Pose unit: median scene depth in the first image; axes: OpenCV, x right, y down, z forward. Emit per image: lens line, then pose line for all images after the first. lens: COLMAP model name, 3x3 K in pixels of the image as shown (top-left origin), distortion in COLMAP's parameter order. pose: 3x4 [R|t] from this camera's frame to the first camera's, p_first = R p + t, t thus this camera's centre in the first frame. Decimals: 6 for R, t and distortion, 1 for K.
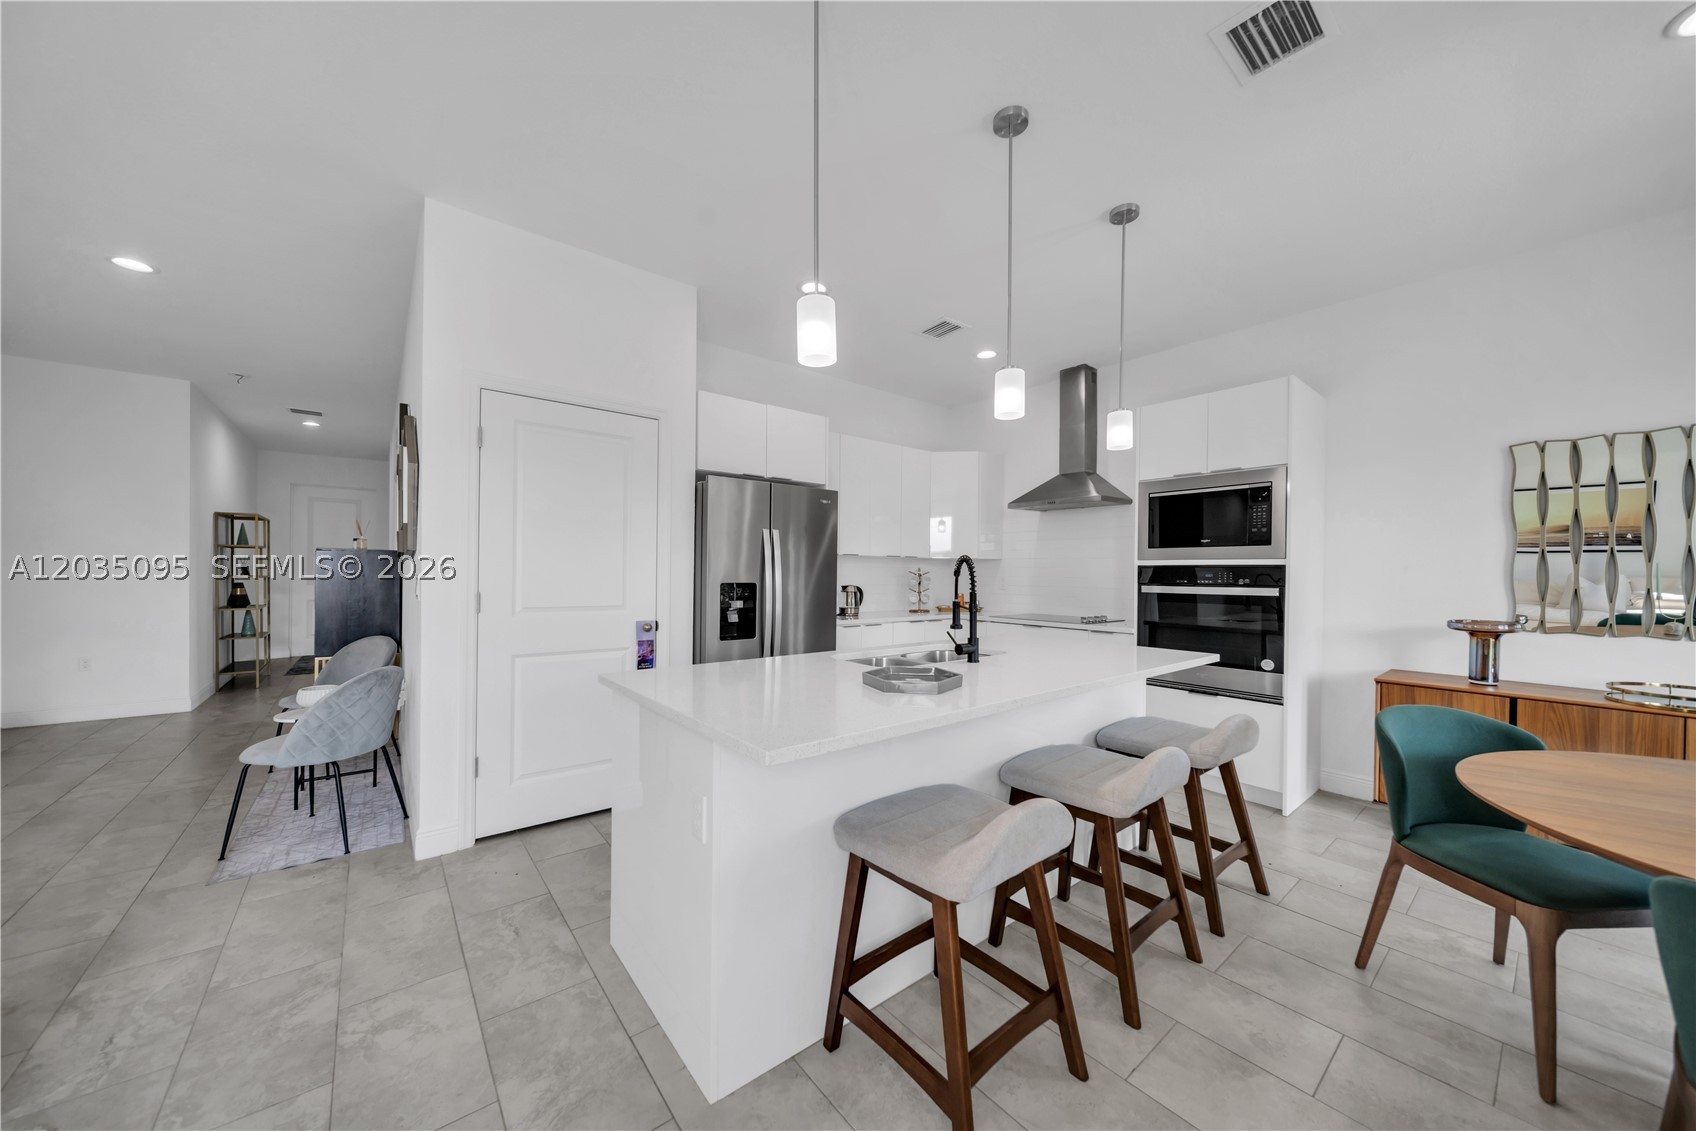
lens RADIAL K [[588.5, 0, 842.6], [0, 588.5, 578.8], [0, 0, 1]] dist [-0.000219, -0.001256]
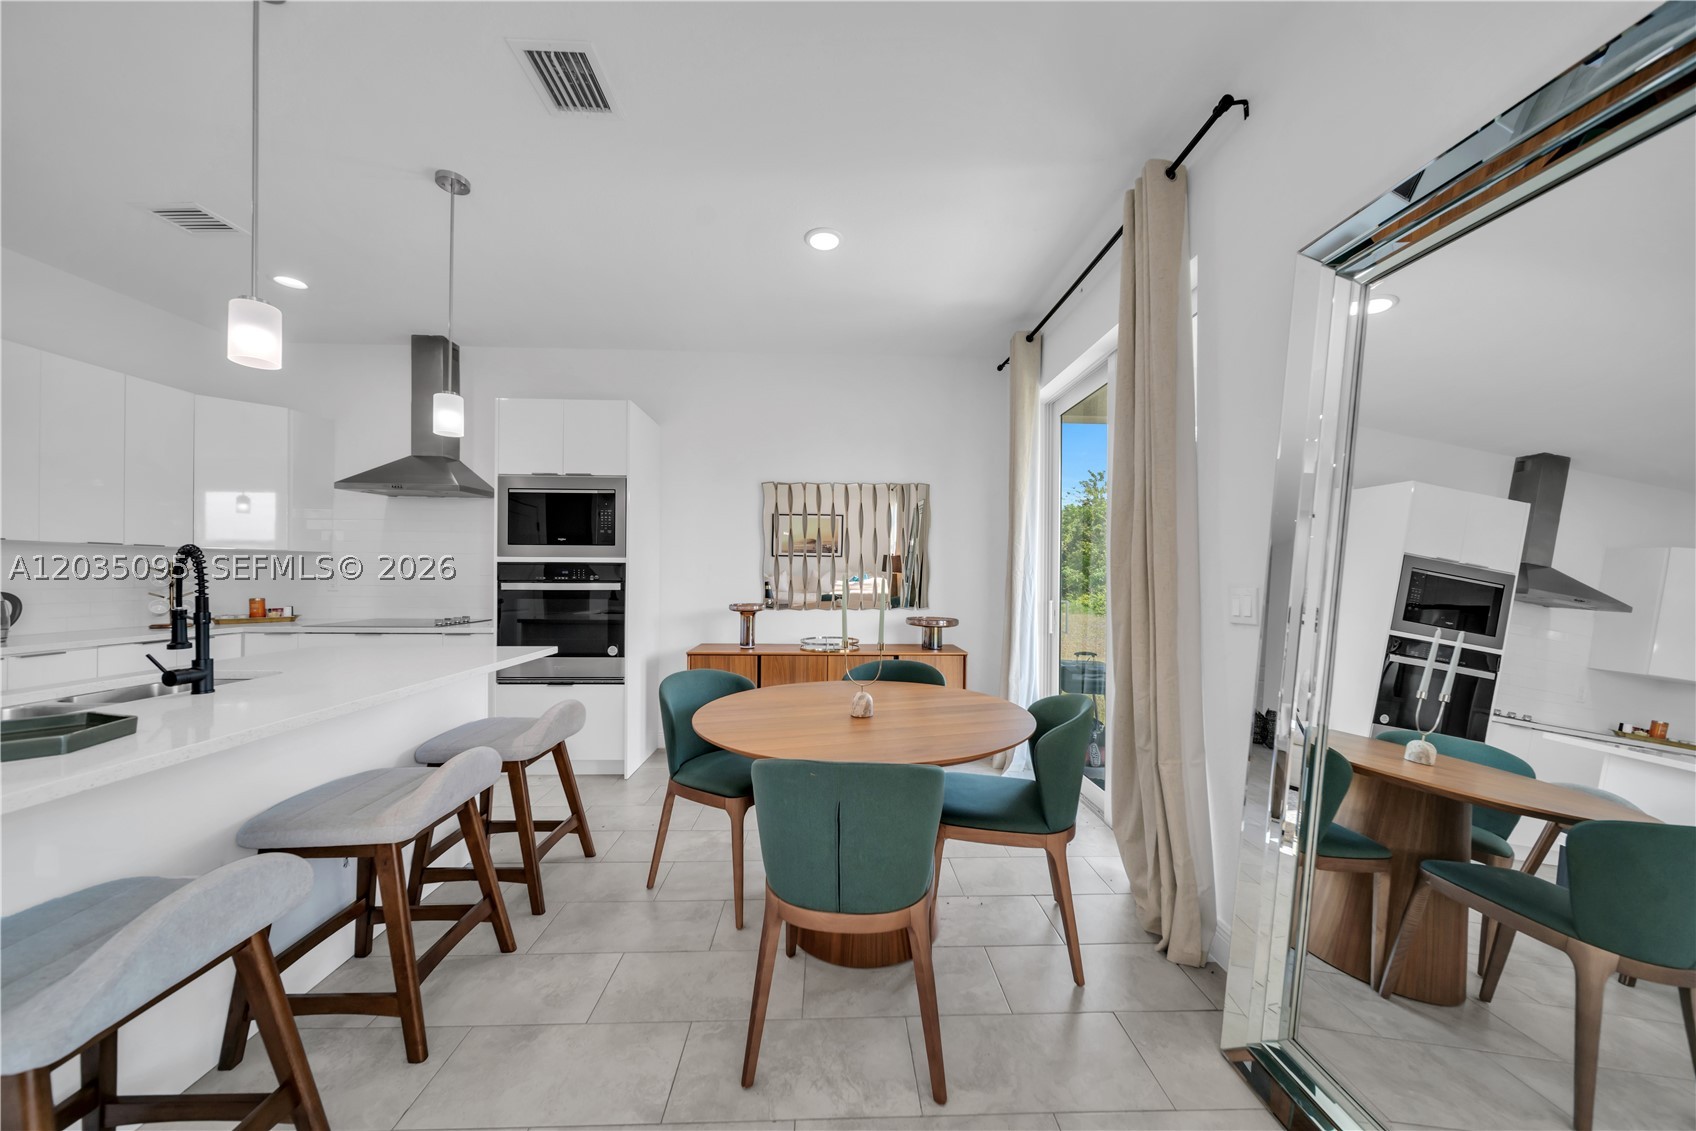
lens RADIAL K [[588.5, 0, 856.2], [0, 588.5, 579.0], [0, 0, 1]] dist [-0.000219, -0.001256]
pose [[0.597149, -0.012358, 0.802035, 0.123768], [0.007648, 0.999924, 0.009712, 0.000819], [-0.802094, 0.000334, 0.597198, -0.072446]]
